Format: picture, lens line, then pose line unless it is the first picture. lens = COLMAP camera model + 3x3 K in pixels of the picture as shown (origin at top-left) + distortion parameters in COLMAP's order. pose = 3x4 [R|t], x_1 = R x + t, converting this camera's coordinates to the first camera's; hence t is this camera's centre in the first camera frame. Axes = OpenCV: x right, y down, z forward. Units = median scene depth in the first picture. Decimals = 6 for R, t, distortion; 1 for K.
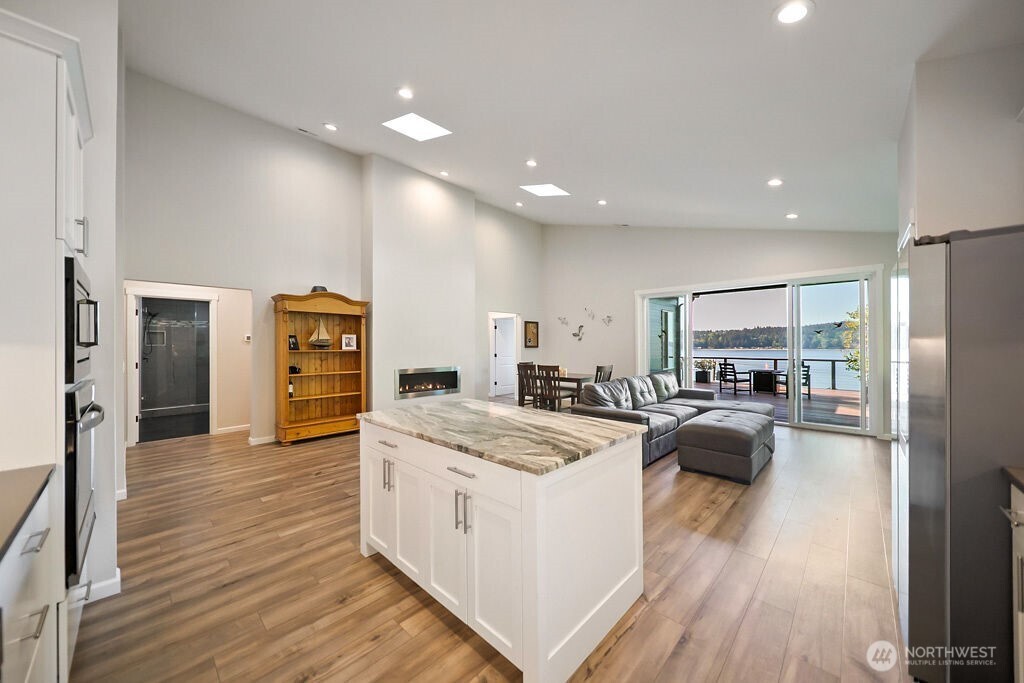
lens RADIAL K [[364.5, 0, 514.2], [0, 364.5, 346.0], [0, 0, 1]] dist [-0.000734, -0.000906]
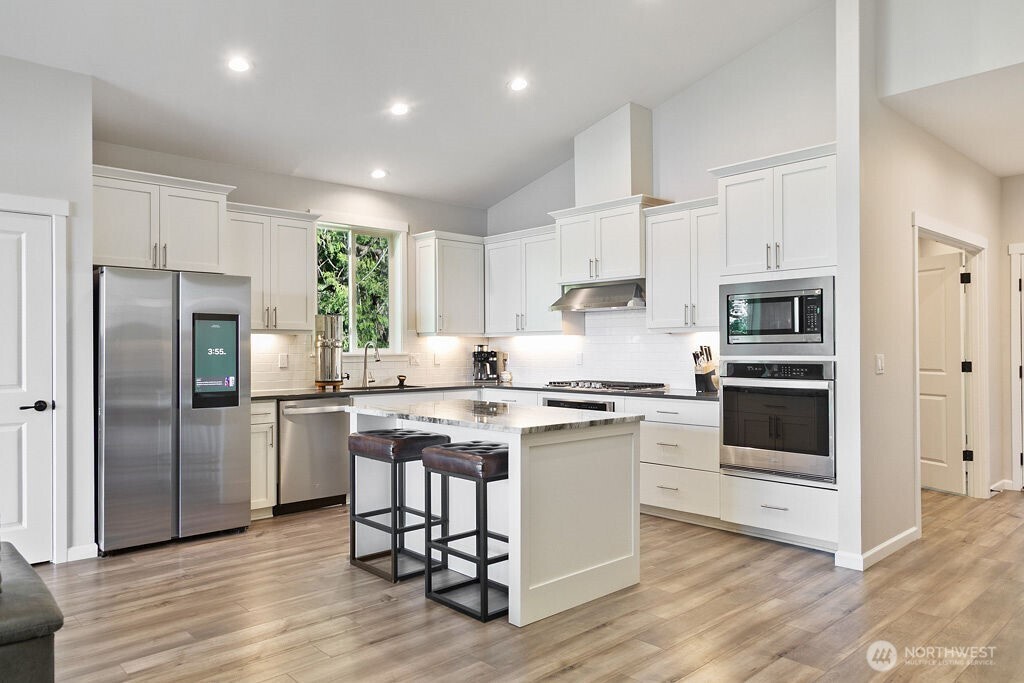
lens RADIAL K [[703.7, 0, 504.9], [0, 703.7, 340.7], [0, 0, 1]] dist [-0.008214, 0.002869]
pose [[-0.998047, 0.006024, 0.062174, -0.092638], [0.005801, 0.999976, -0.003758, 0.011186], [-0.062195, -0.003390, -0.998058, 1.095883]]
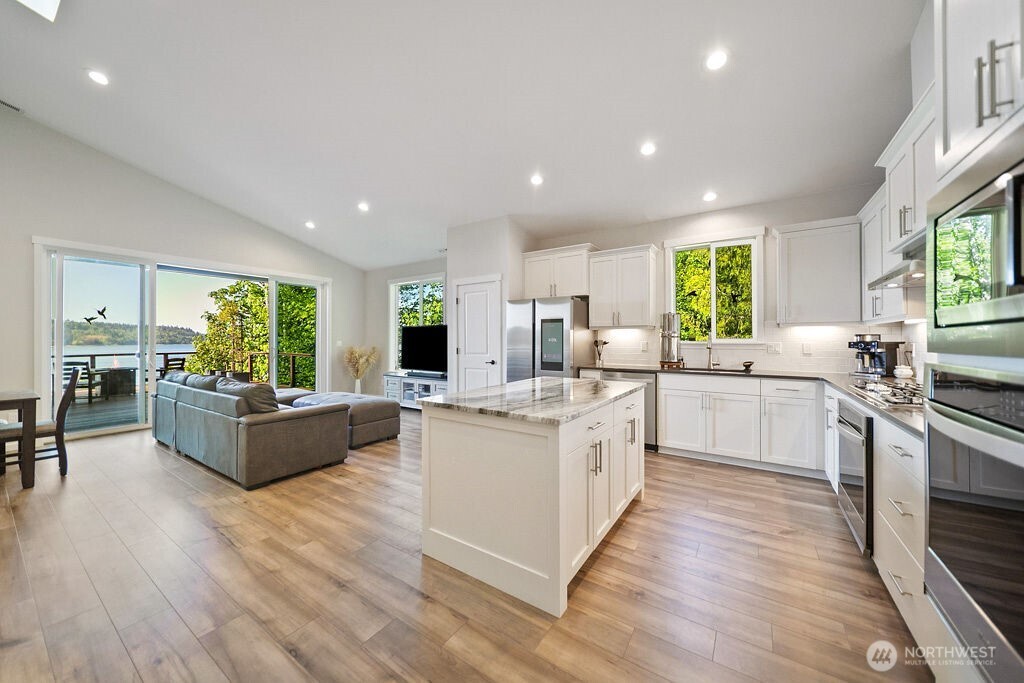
lens RADIAL K [[364.5, 0, 513.3], [0, 364.5, 336.4], [0, 0, 1]] dist [-0.000734, -0.000906]
pose [[-0.169238, 0.009953, 0.985525, -0.457953], [0.007791, 0.999931, -0.008760, 0.017856], [-0.985544, 0.006196, -0.169304, 0.504845]]
